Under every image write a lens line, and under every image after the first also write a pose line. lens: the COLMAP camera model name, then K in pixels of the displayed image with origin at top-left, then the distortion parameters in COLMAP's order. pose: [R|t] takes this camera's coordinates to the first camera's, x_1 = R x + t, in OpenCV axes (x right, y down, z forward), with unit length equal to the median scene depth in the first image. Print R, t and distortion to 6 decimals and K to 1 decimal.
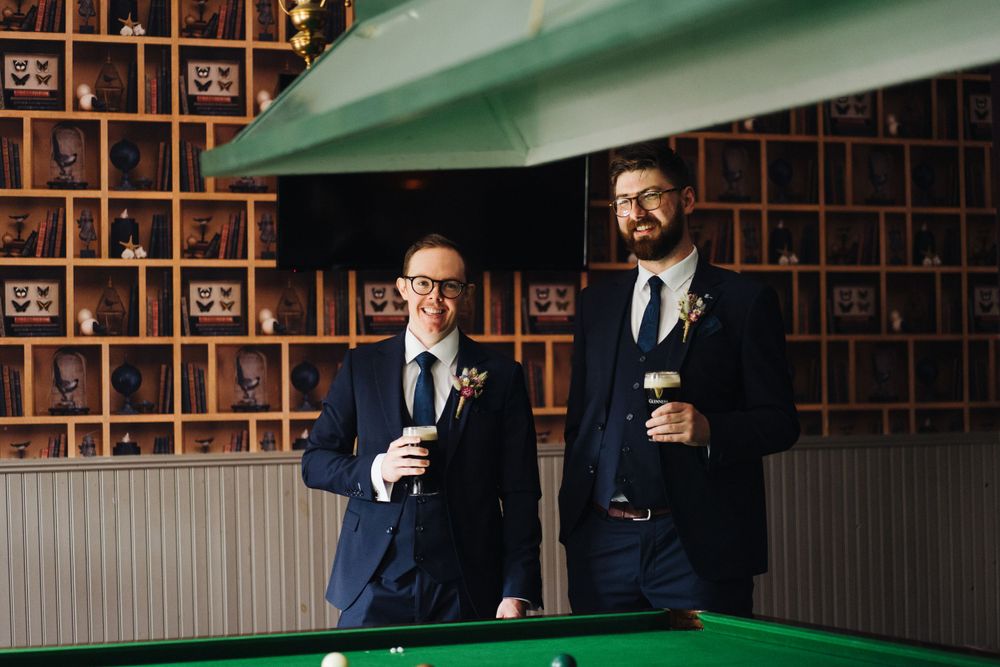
lens RADIAL K [[2442.0, 0, 500.0], [0, 2442.0, 334.0], [0, 0, 1]] dist [0.040623, 0.000000]
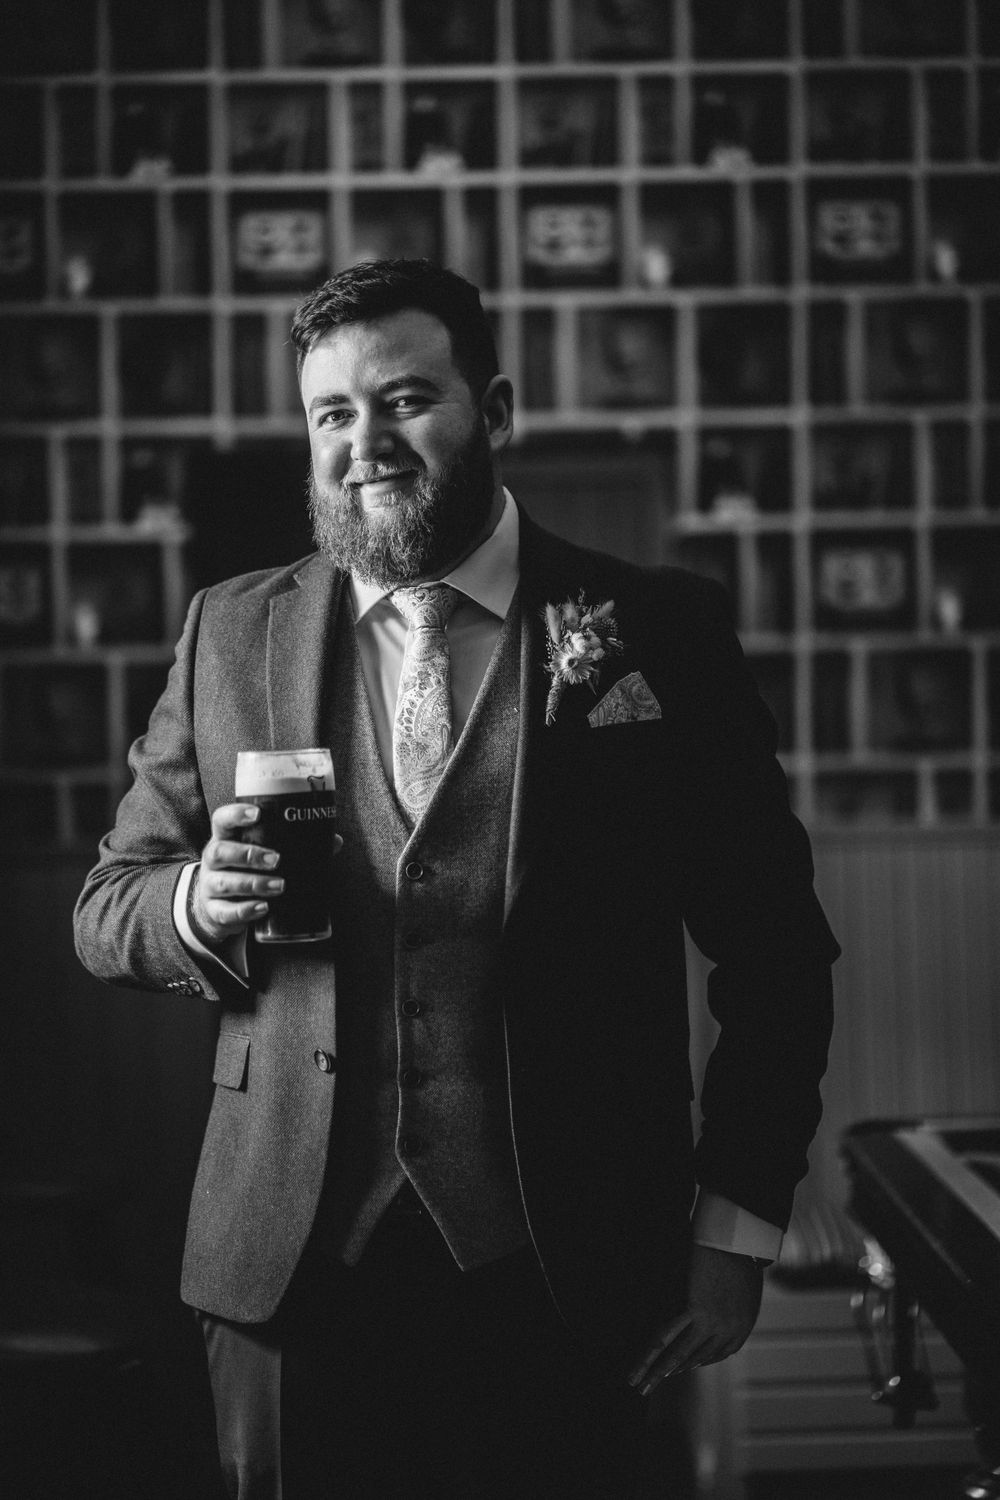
lens RADIAL K [[3663.0, 0, 500.1], [0, 3663.0, 749.5], [0, 0, 1]] dist [0.040623, 0.000000]
pose [[0.922453, 0.034922, -0.384526, 0.314738], [0.014649, 0.992019, 0.125237, -0.000728], [0.385831, -0.121158, 0.914579, 0.124779]]
